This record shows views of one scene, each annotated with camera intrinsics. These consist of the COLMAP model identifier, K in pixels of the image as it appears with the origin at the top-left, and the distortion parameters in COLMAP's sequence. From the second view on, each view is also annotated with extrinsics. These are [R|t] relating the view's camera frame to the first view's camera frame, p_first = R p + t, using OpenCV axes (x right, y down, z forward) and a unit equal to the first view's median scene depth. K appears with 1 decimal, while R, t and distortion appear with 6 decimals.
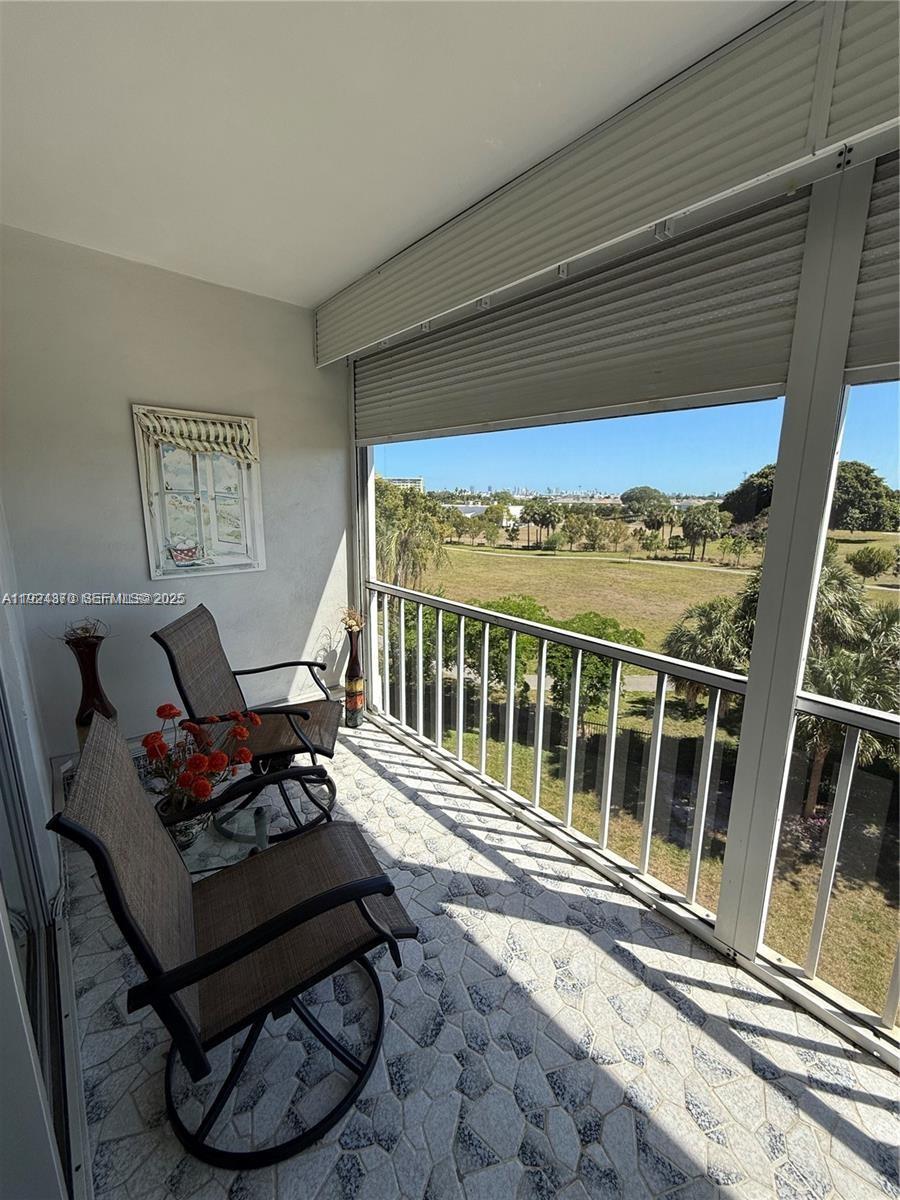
lens RADIAL K [[478.2, 0, 452.0], [0, 478.2, 595.0], [0, 0, 1]] dist [-0.001097, 0.000684]
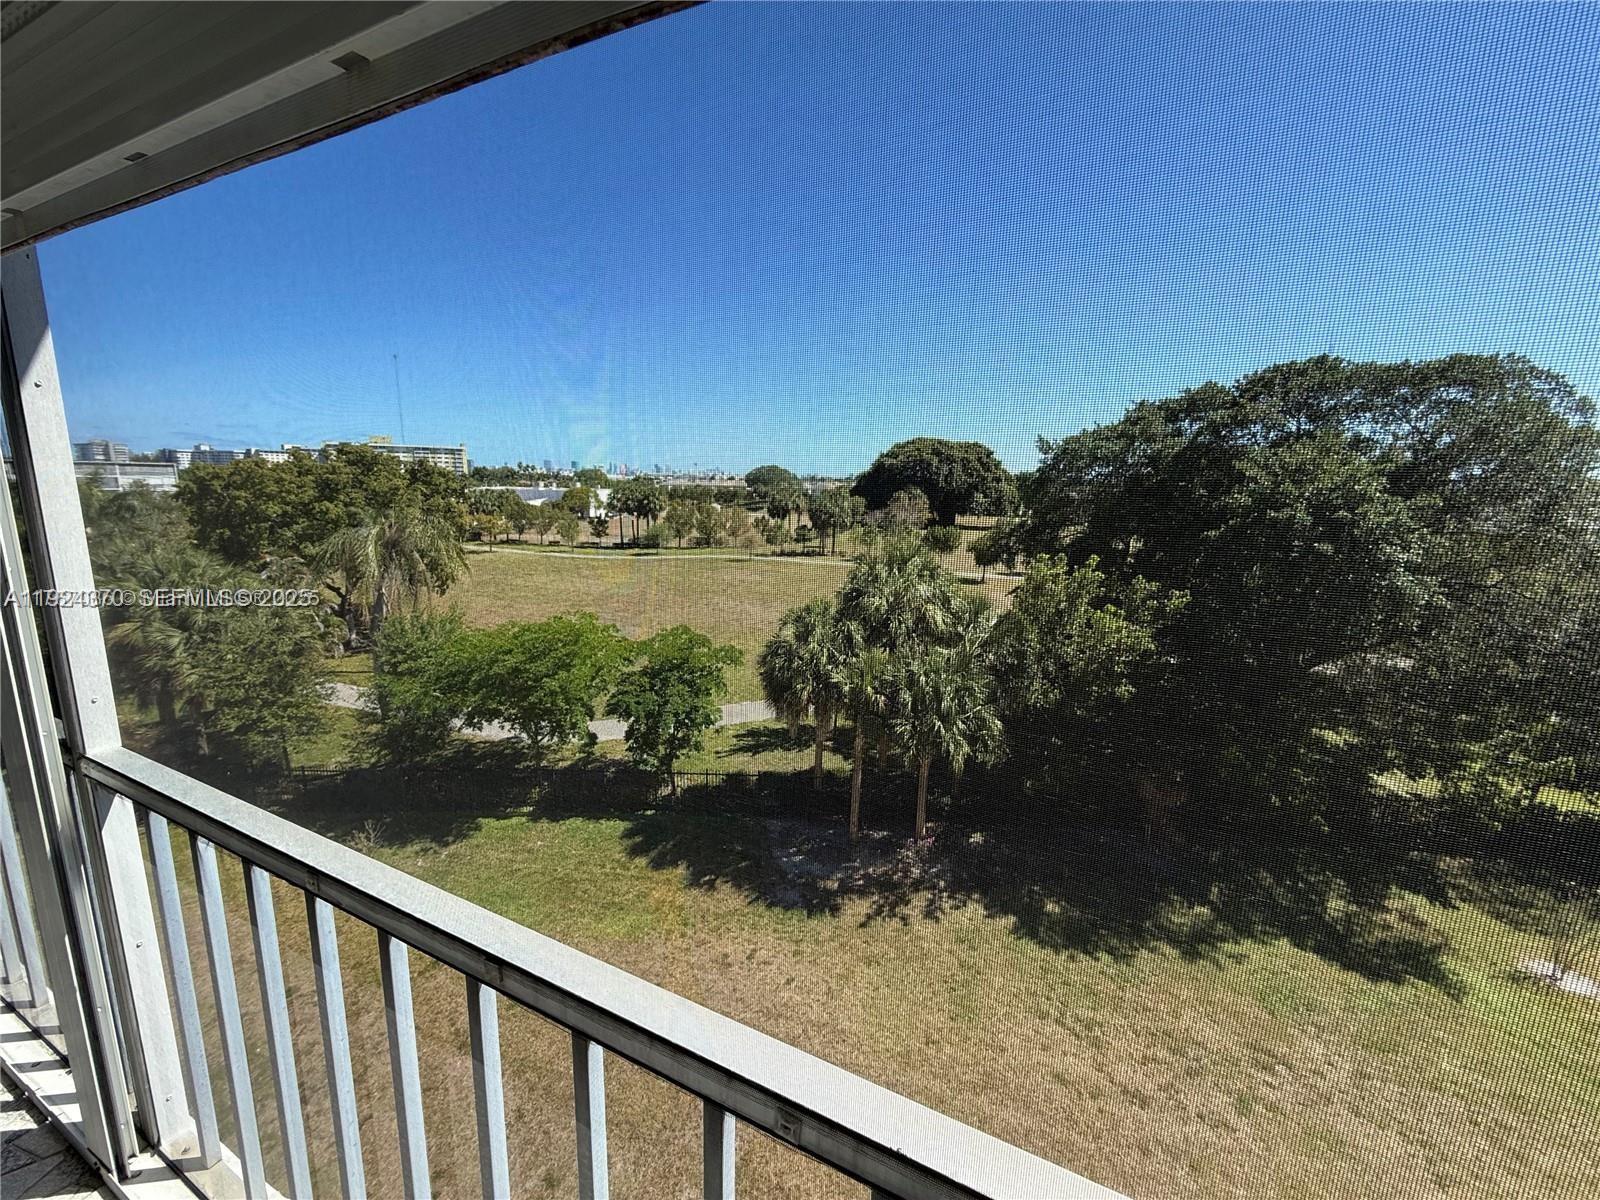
lens RADIAL K [[637.6, 0, 794.6], [0, 637.6, 599.2], [0, 0, 1]] dist [-0.001097, 0.000684]
pose [[0.920311, -0.063481, 0.386003, 0.100450], [0.068618, 0.997643, 0.000471, 0.004685], [-0.385123, 0.026054, 0.922497, -0.013245]]
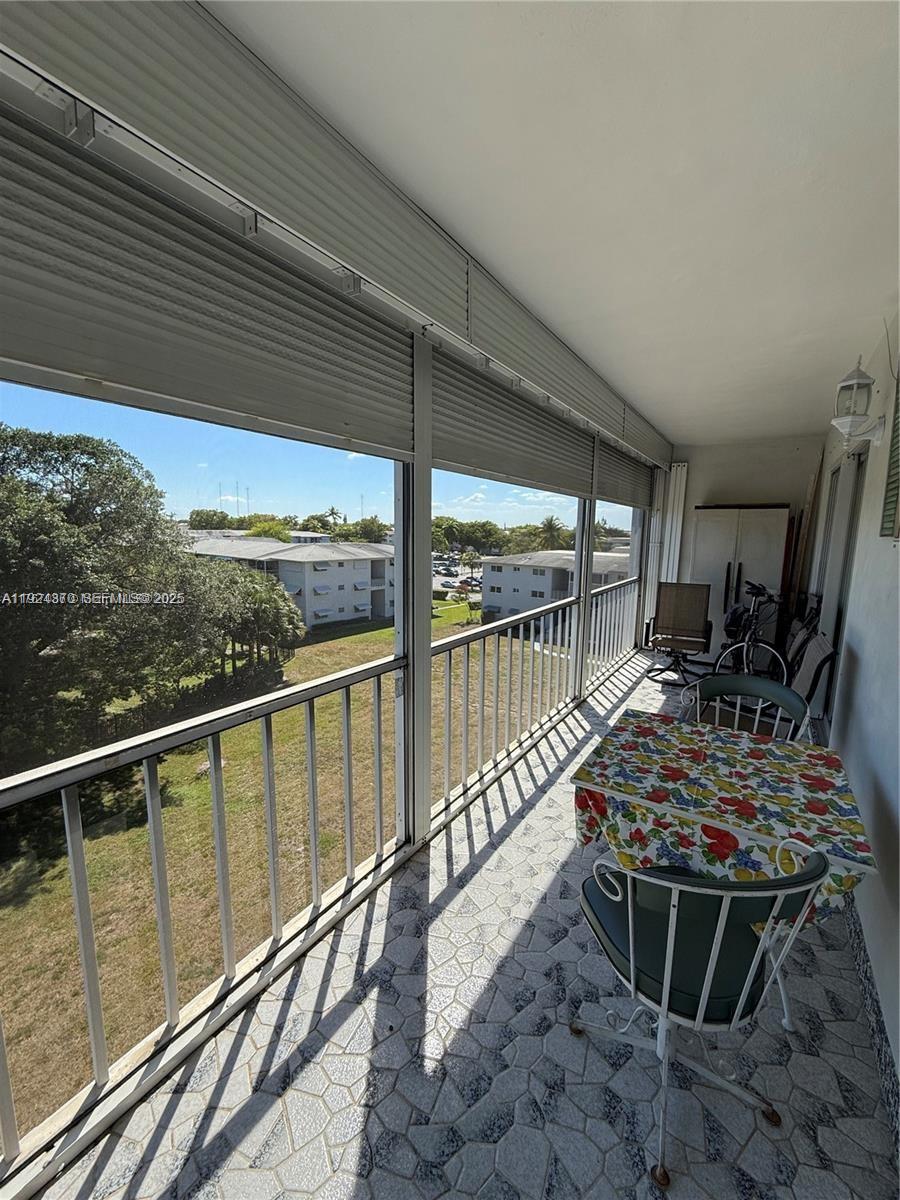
lens RADIAL K [[478.2, 0, 449.2], [0, 478.2, 592.8], [0, 0, 1]] dist [-0.001097, 0.000684]
pose [[-0.269589, -0.143595, 0.952209, 0.029639], [0.174110, 0.965255, 0.194856, 0.000160], [-0.947105, 0.218320, -0.235221, -0.002232]]
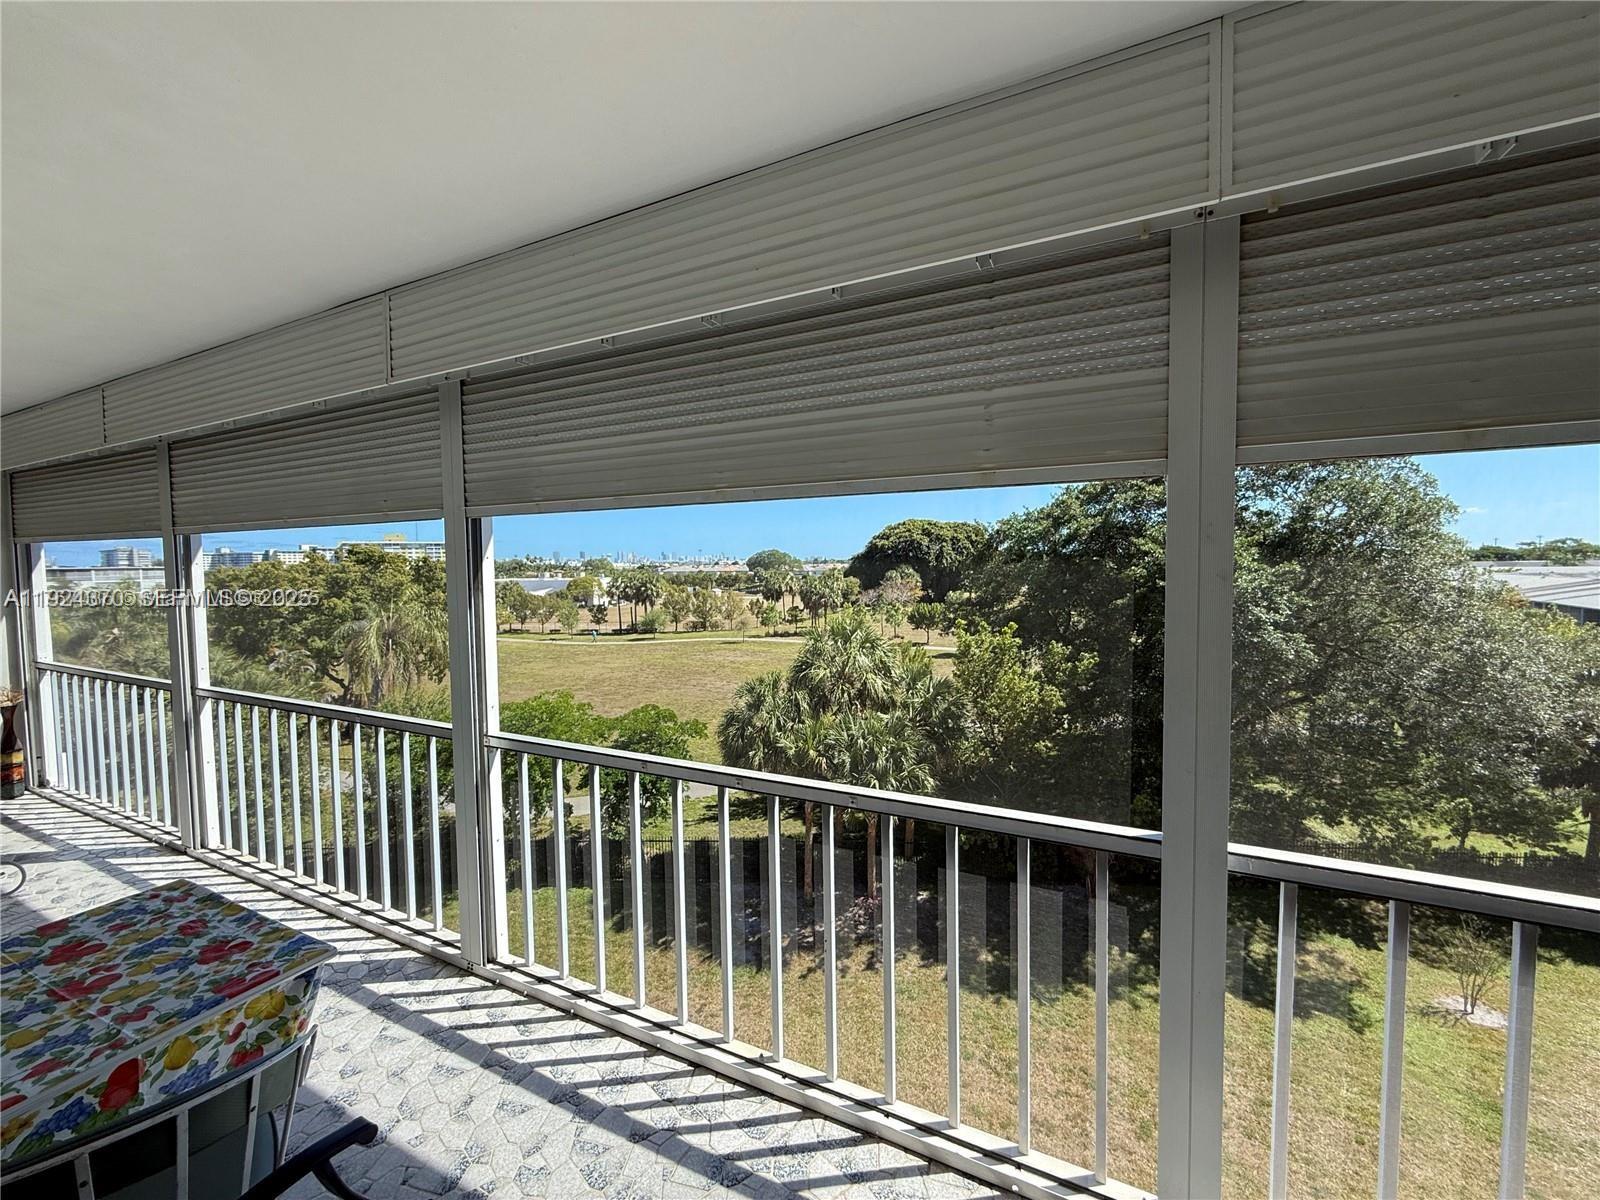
lens RADIAL K [[637.6, 0, 797.0], [0, 637.6, 599.5], [0, 0, 1]] dist [-0.001097, 0.000684]
pose [[0.921780, -0.042982, 0.385324, 0.150717], [0.098802, 0.987066, -0.126252, 0.030158], [-0.374914, 0.154447, 0.914104, -0.168734]]
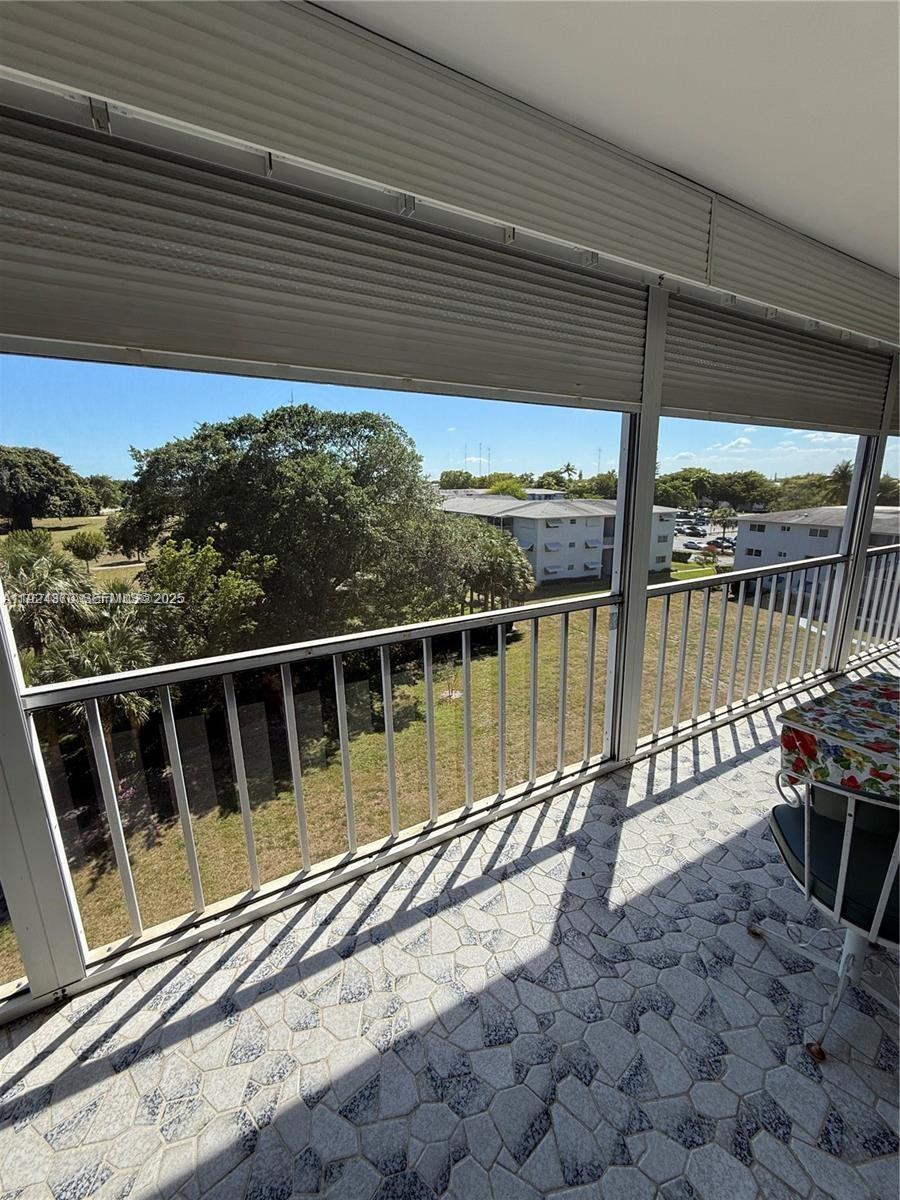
lens RADIAL K [[478.2, 0, 451.3], [0, 478.2, 595.2], [0, 0, 1]] dist [-0.001097, 0.000684]
pose [[0.194794, -0.233750, 0.952584, 0.005598], [0.209428, 0.958704, 0.192425, 0.002244], [-0.958225, 0.162014, 0.235703, -0.002658]]
